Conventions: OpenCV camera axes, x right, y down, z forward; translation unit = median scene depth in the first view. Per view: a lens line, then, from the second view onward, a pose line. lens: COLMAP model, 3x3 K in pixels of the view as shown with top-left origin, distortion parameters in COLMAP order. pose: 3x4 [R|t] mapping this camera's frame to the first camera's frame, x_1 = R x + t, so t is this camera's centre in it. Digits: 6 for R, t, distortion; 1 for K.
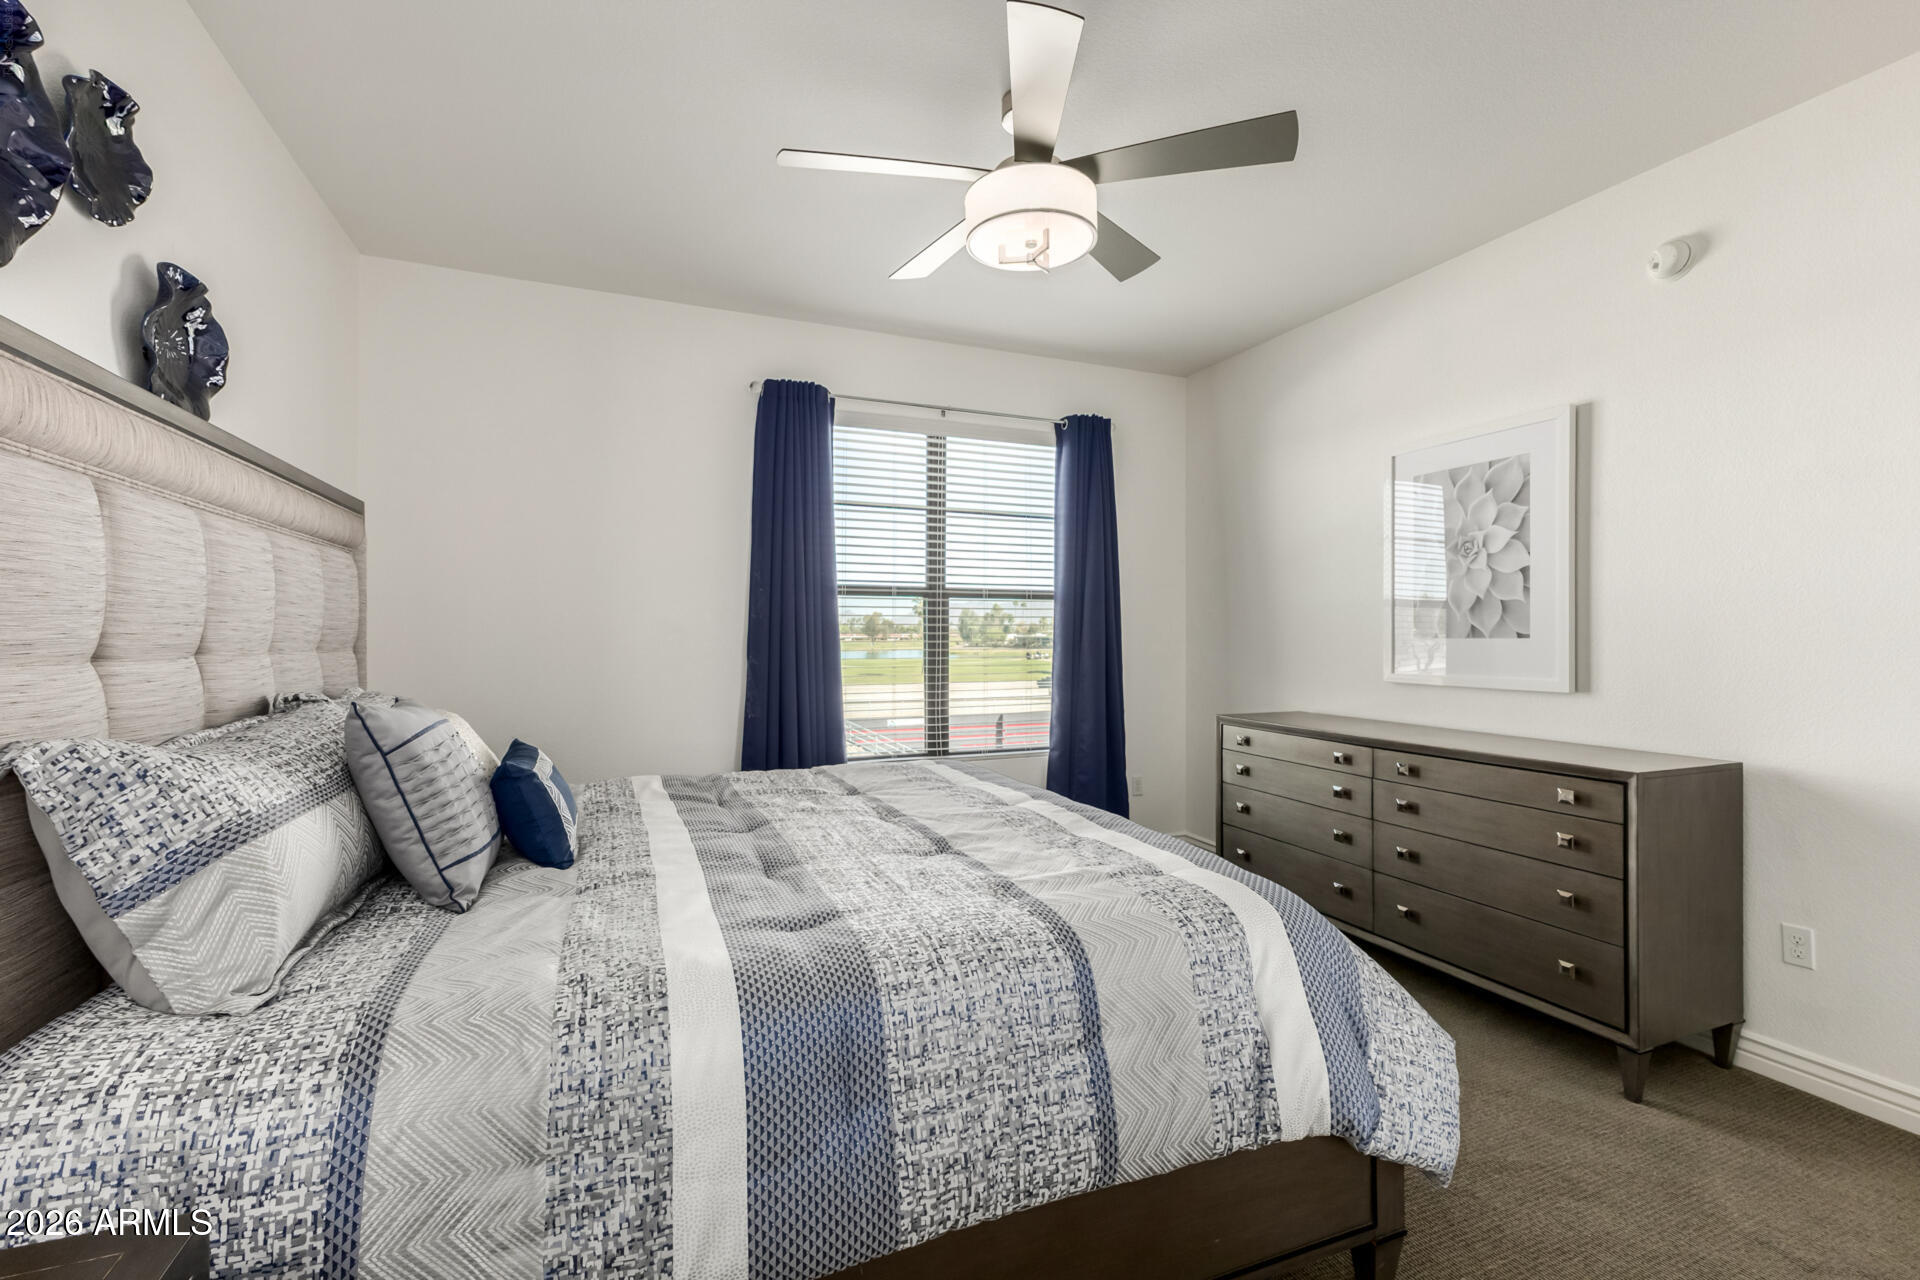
lens RADIAL K [[833.9, 0, 962.2], [0, 833.9, 624.2], [0, 0, 1]] dist [-0.000054, -0.000145]
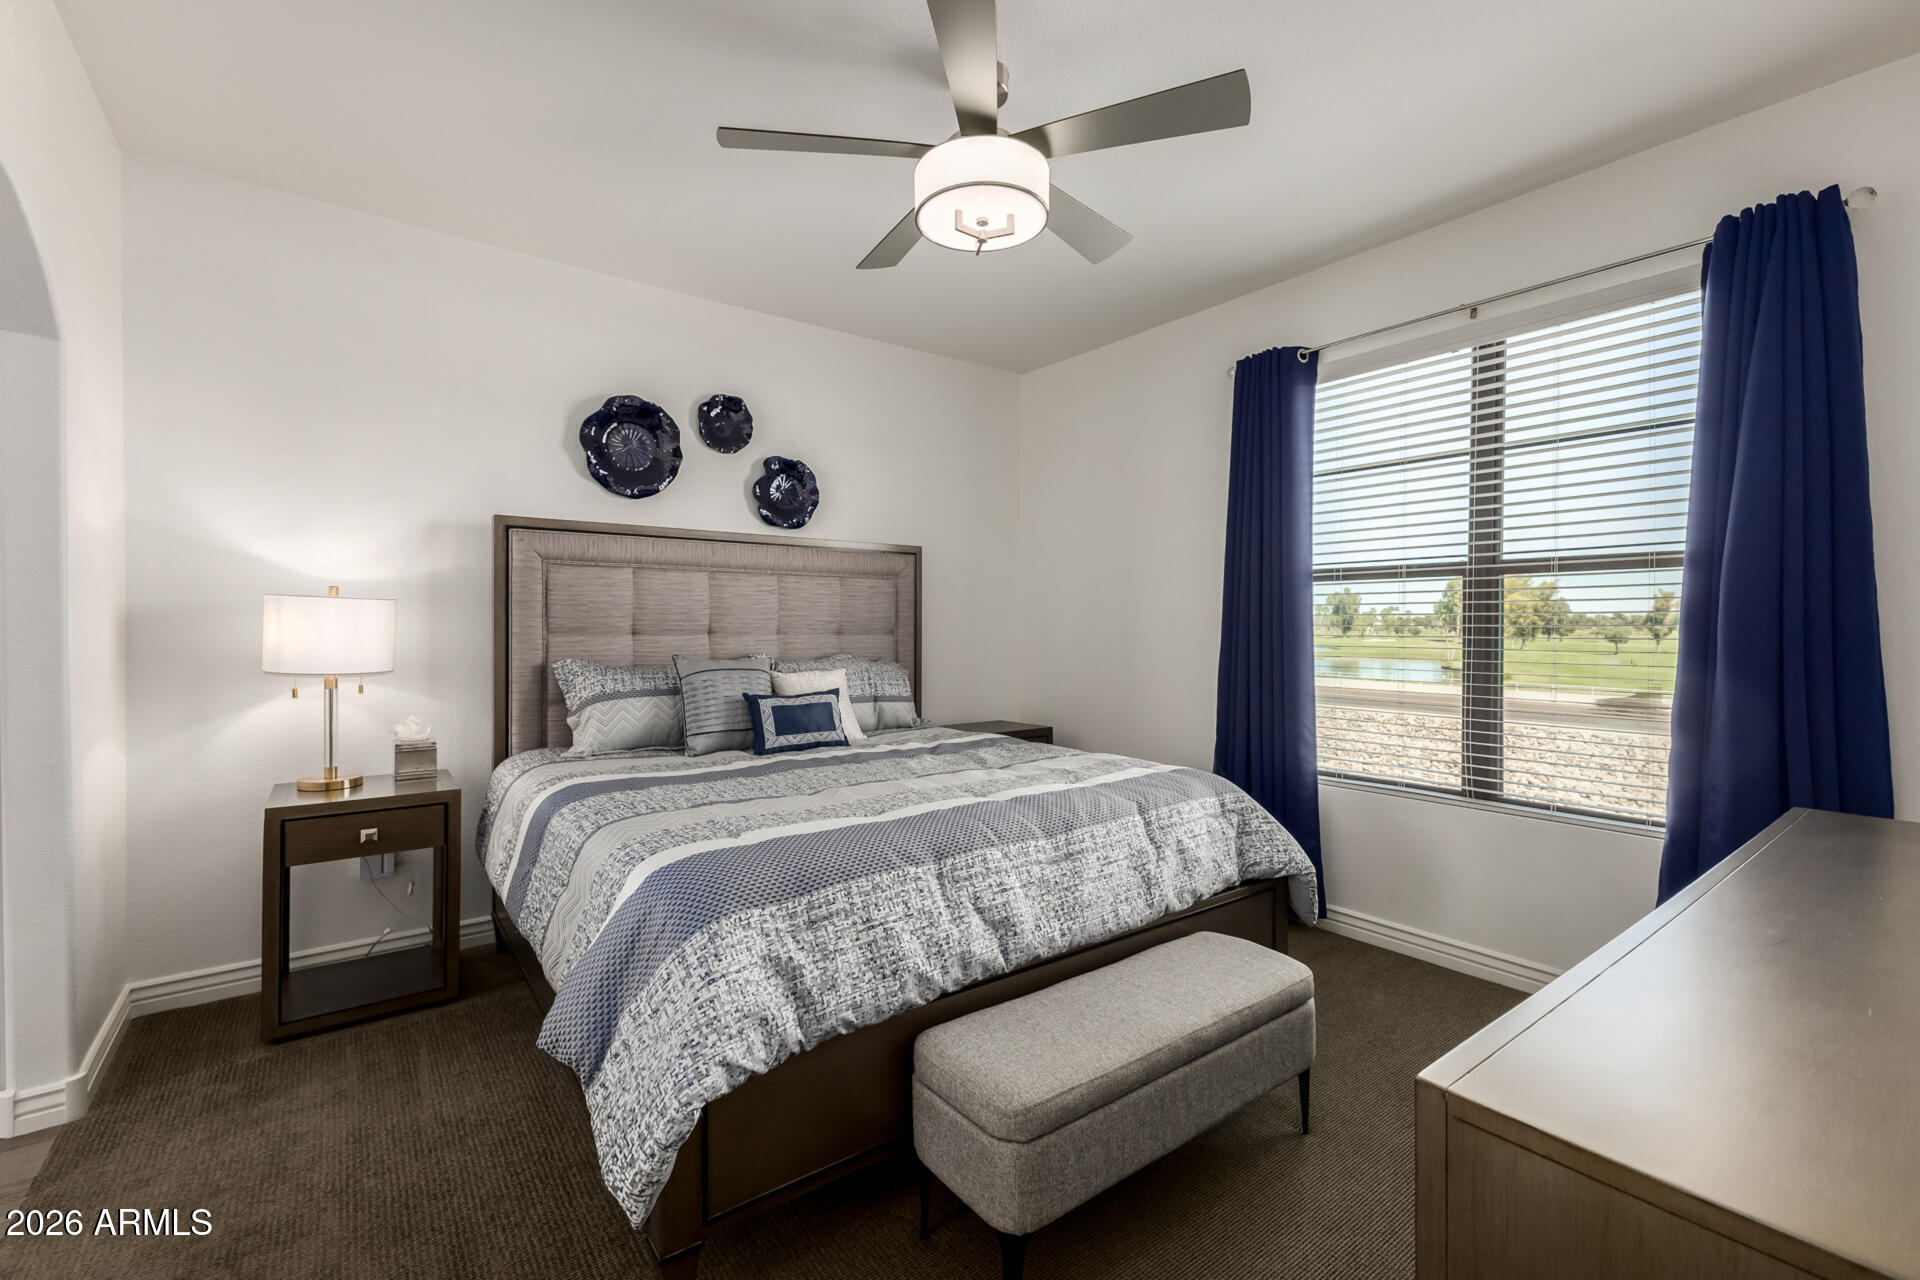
lens RADIAL K [[833.9, 0, 962.2], [0, 833.9, 624.2], [0, 0, 1]] dist [-0.000054, -0.000145]
pose [[0.233158, 0.000123, -0.972439, 0.562029], [0.011018, 0.999935, 0.002768, 0.002837], [0.972376, -0.011360, 0.233142, 0.413086]]
